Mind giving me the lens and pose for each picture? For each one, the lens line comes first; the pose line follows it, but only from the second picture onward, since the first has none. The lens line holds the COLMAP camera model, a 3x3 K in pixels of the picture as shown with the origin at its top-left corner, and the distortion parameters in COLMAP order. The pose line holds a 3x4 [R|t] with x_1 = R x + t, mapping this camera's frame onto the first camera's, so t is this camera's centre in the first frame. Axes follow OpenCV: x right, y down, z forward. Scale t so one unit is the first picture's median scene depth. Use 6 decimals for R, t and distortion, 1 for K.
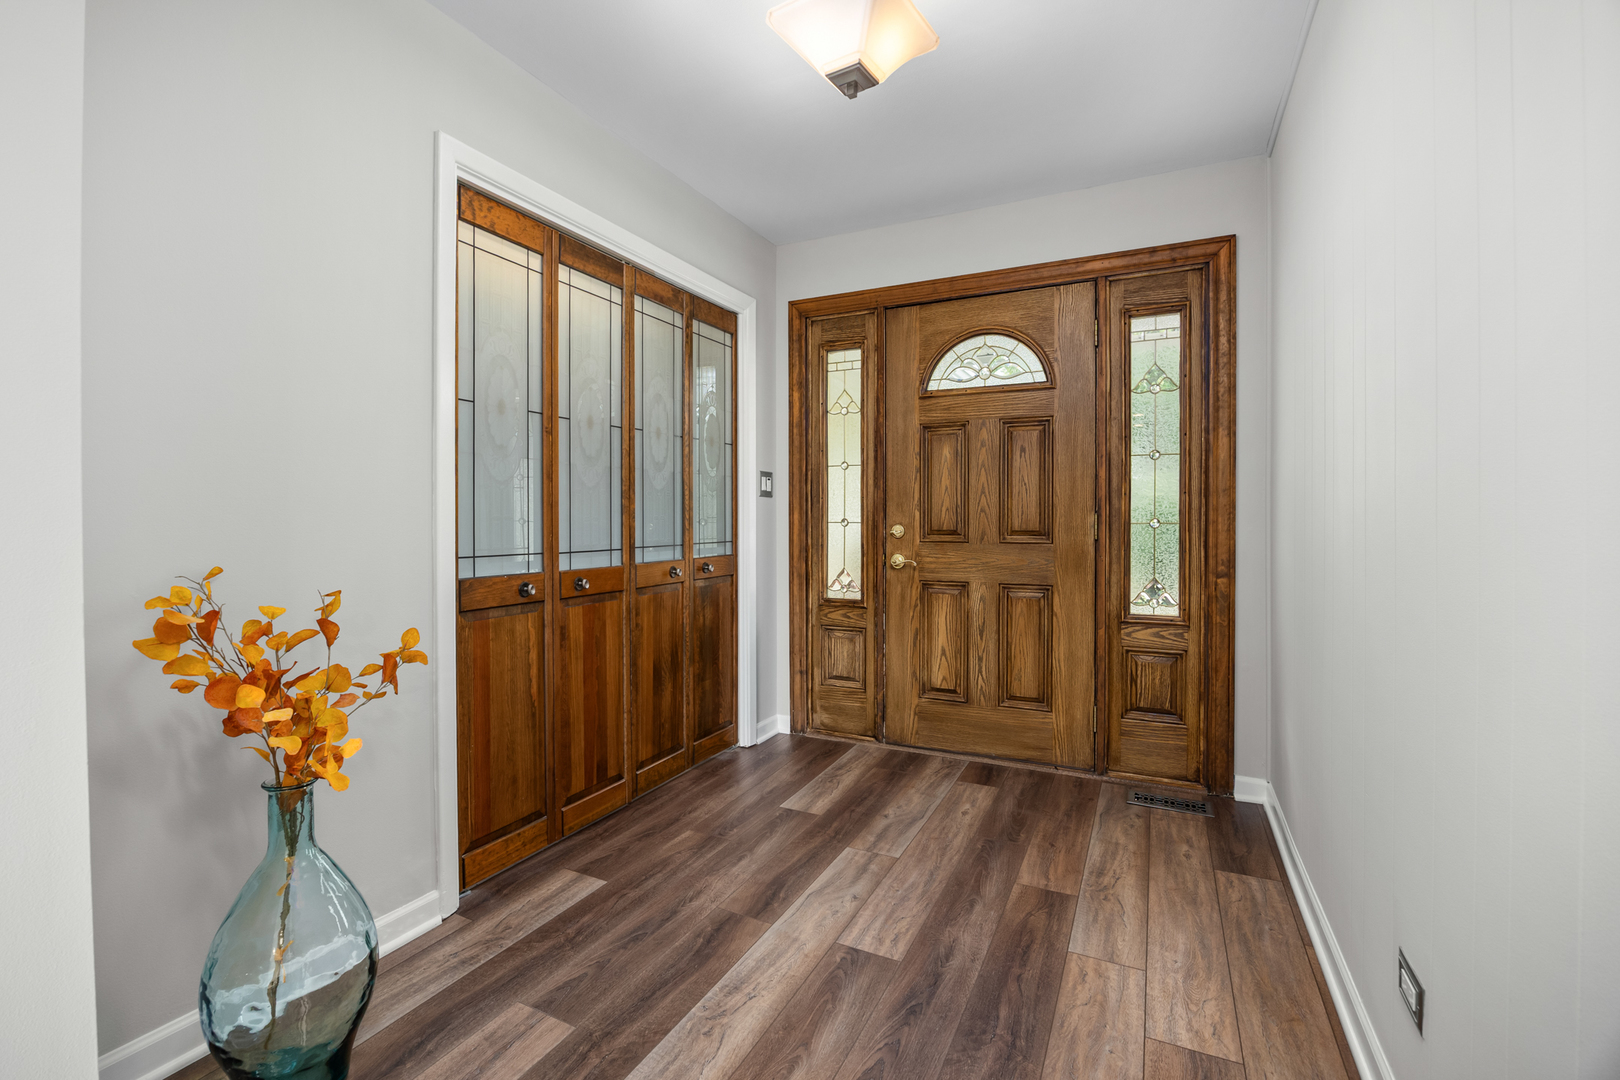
lens RADIAL K [[735.2, 0, 801.2], [0, 735.2, 528.6], [0, 0, 1]] dist [-0.003349, -0.000203]
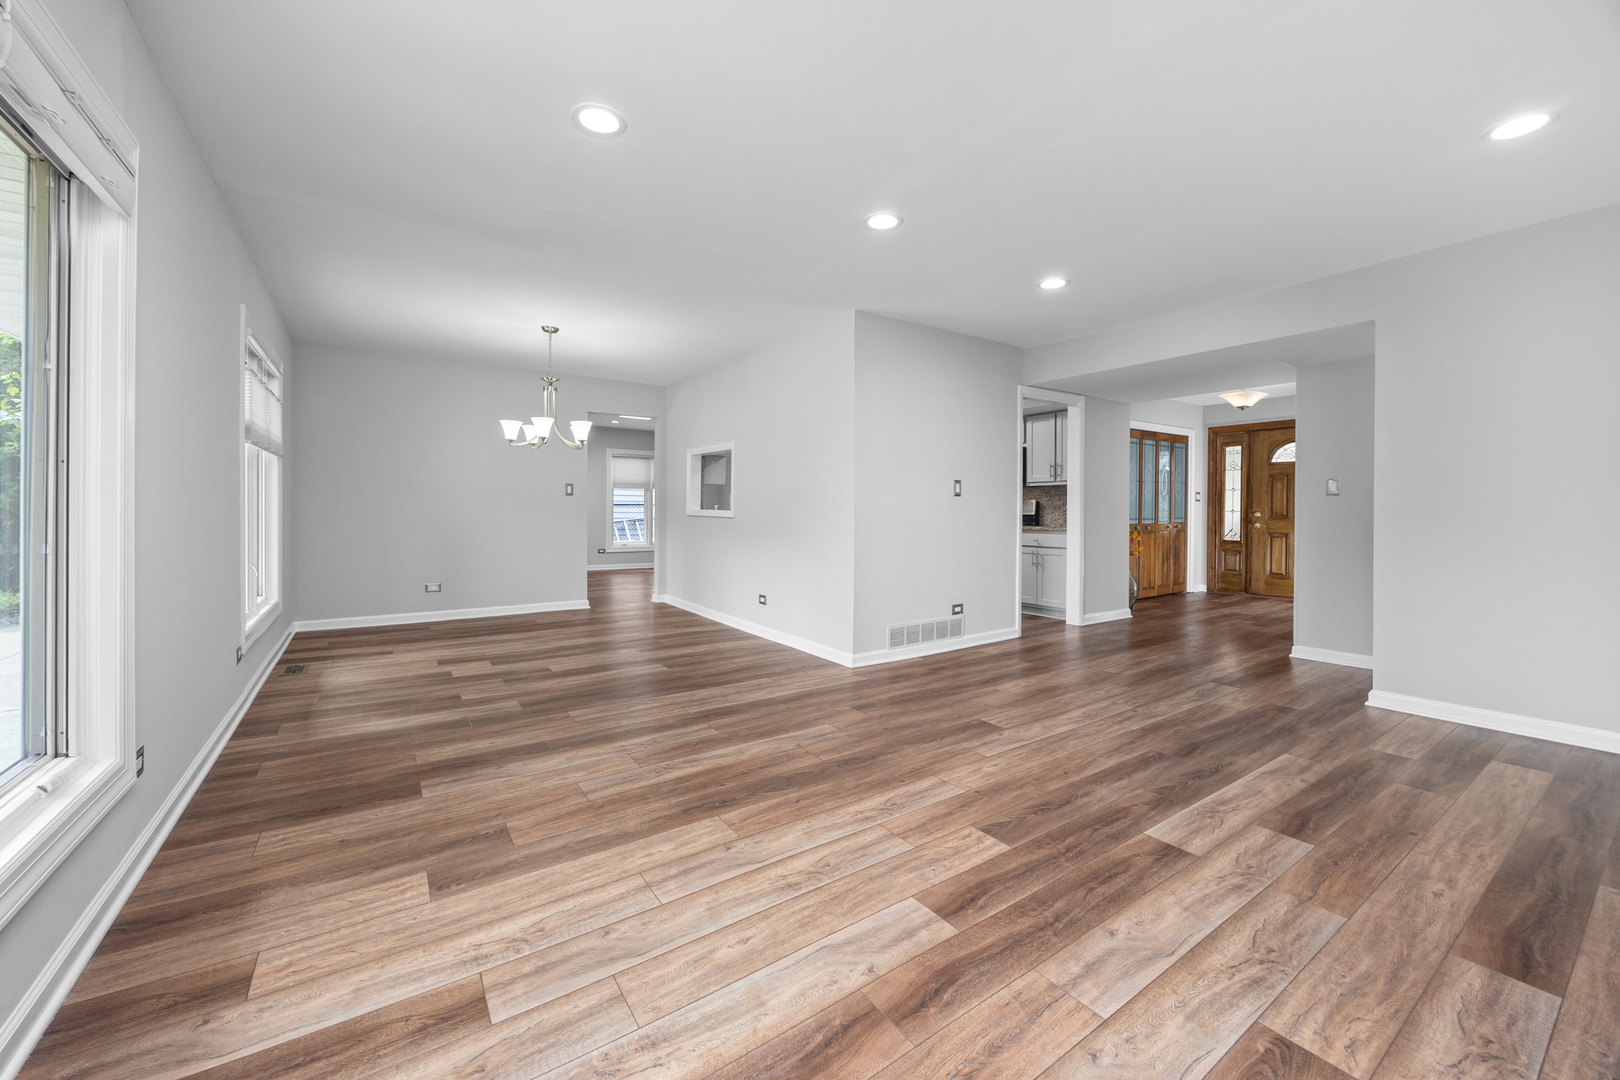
lens RADIAL K [[620.6, 0, 812.9], [0, 620.6, 515.9], [0, 0, 1]] dist [-0.007532, 0.001288]
pose [[0.867770, 0.010648, -0.496852, -0.156521], [-0.013896, 0.999899, -0.002841, 0.038933], [0.496772, 0.009369, 0.867830, -1.802770]]
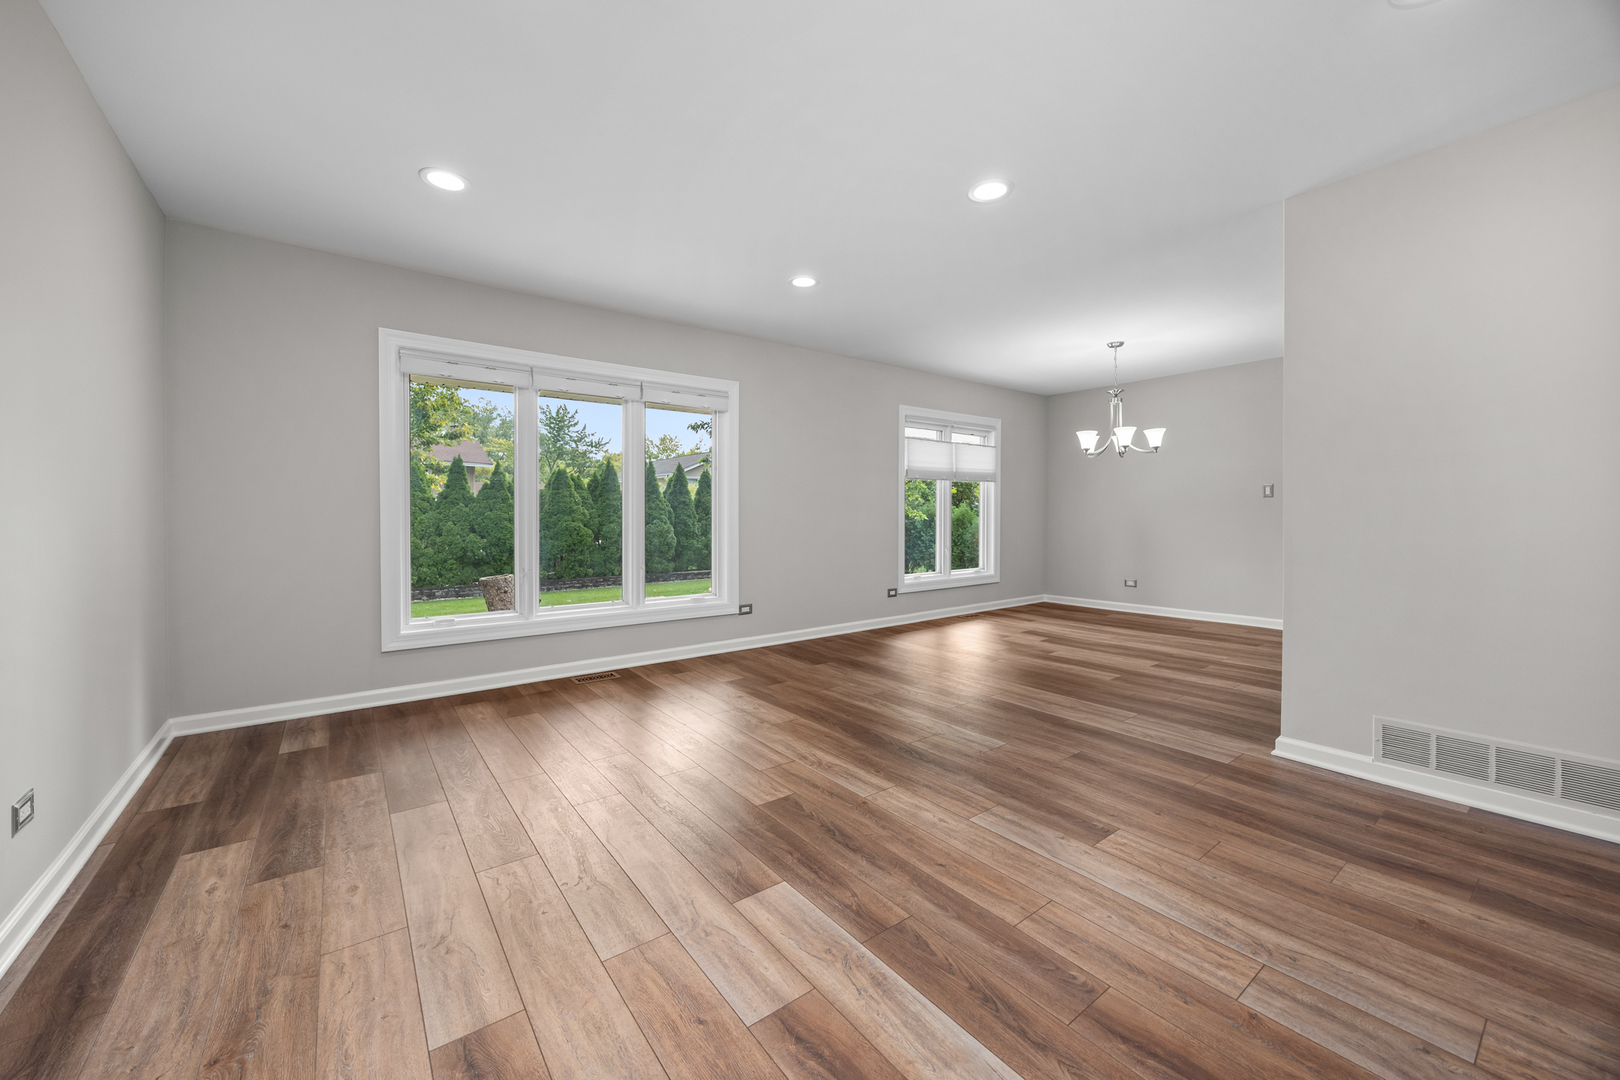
lens RADIAL K [[620.6, 0, 806.1], [0, 620.6, 512.1], [0, 0, 1]] dist [-0.007532, 0.001288]
pose [[-0.463127, -0.001045, -0.886292, 0.291862], [-0.009694, 0.999945, 0.003886, 0.025825], [0.886239, 0.010391, -0.463111, -0.845658]]
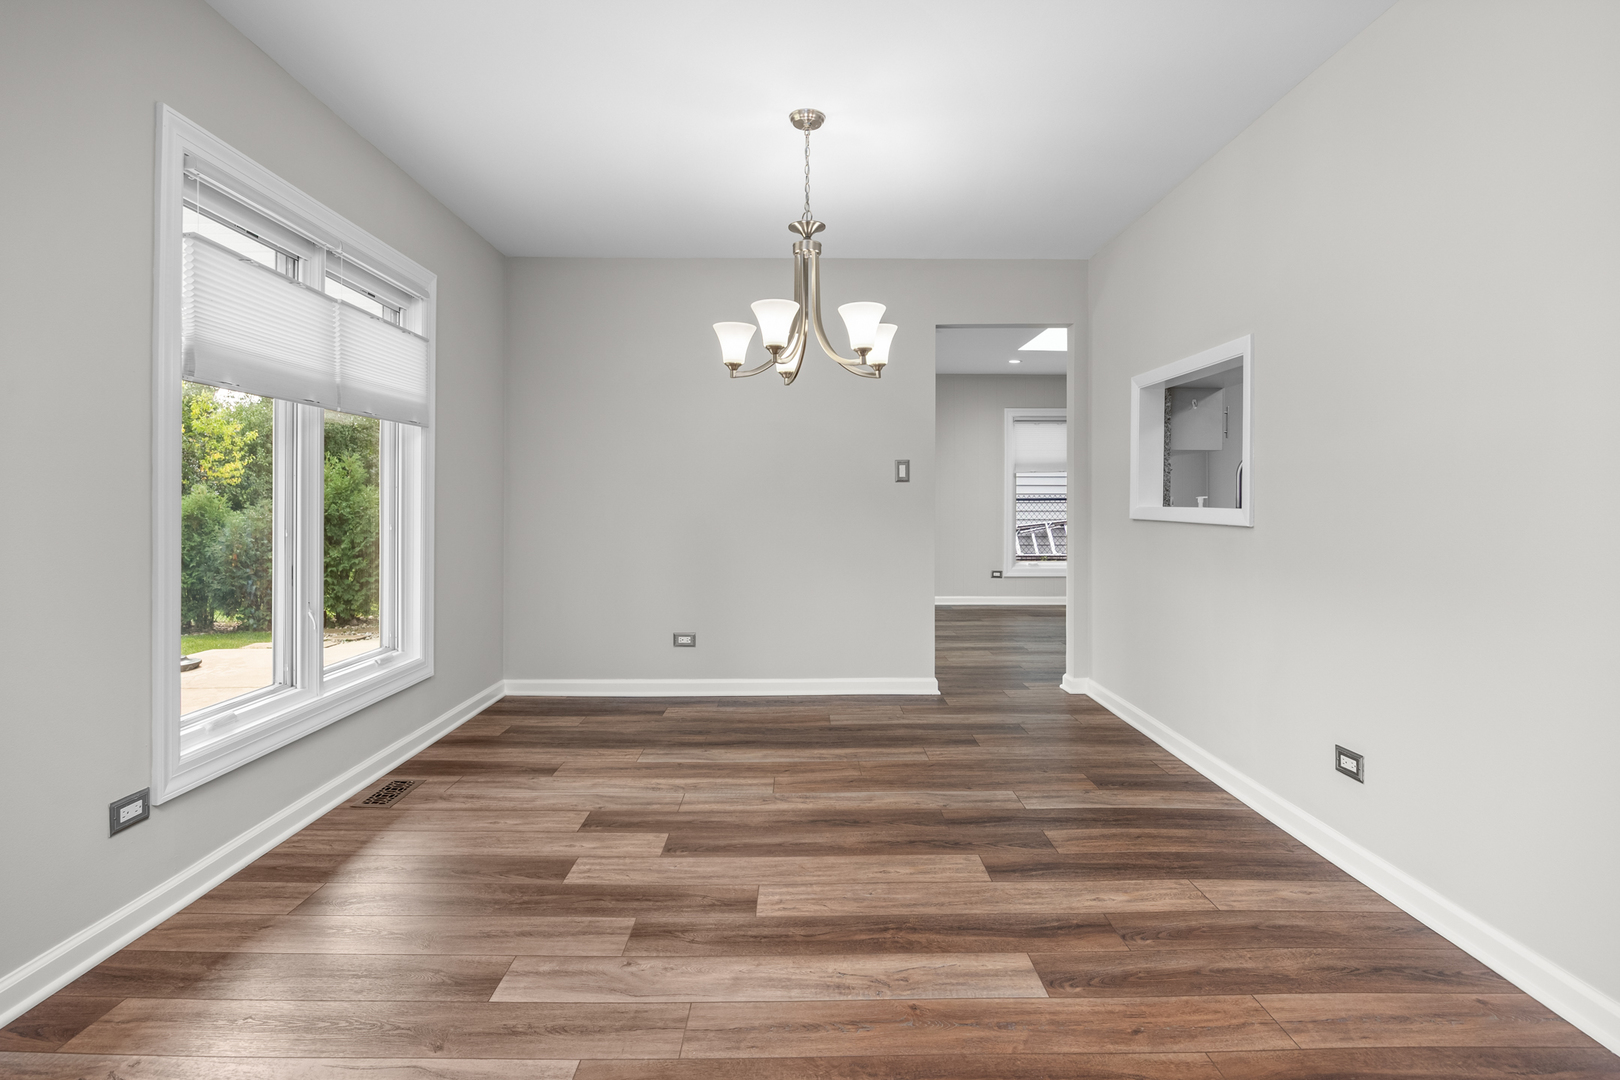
lens RADIAL K [[808.9, 0, 807.1], [0, 808.9, 508.4], [0, 0, 1]] dist [-0.009133, -0.000579]
pose [[0.432421, 0.003174, -0.901666, -0.613798], [-0.012879, 0.999914, -0.002657, 0.030781], [0.901580, 0.012762, 0.432424, -1.241189]]
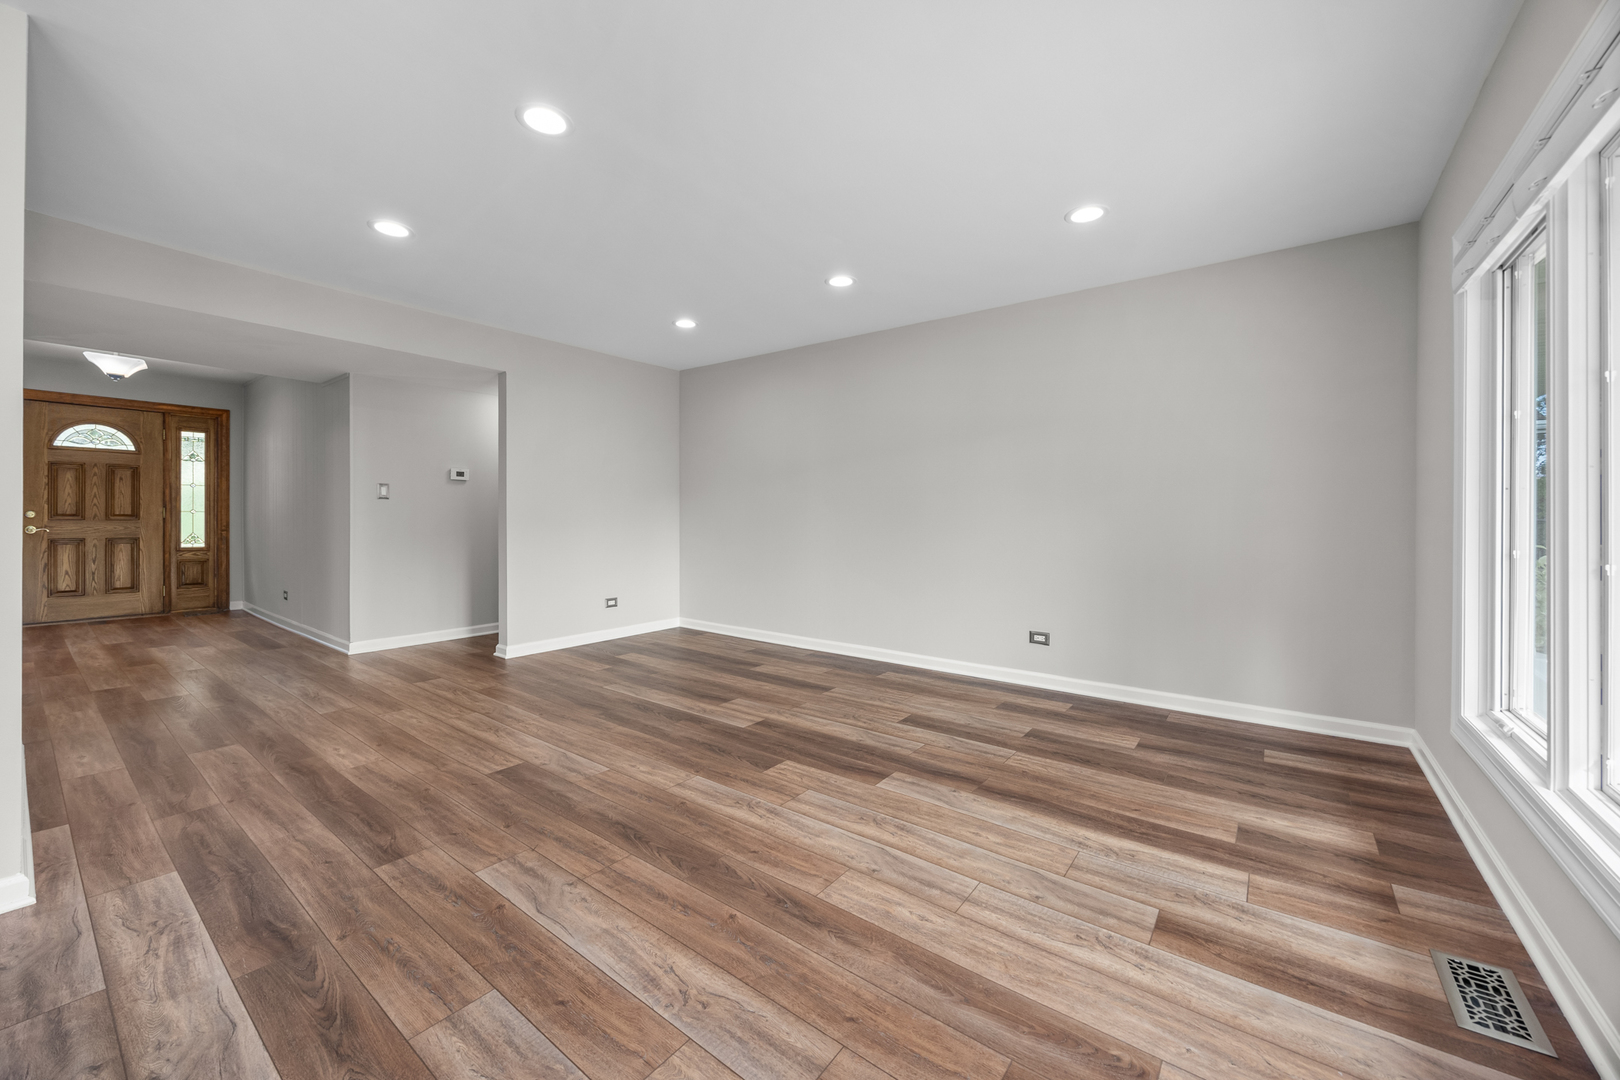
lens RADIAL K [[620.6, 0, 806.3], [0, 620.6, 518.8], [0, 0, 1]] dist [-0.007532, 0.001288]
pose [[0.208904, -0.002304, 0.977933, -1.062703], [0.009292, 0.999957, 0.000371, 0.033714], [-0.977892, 0.009010, 0.208917, -1.395897]]
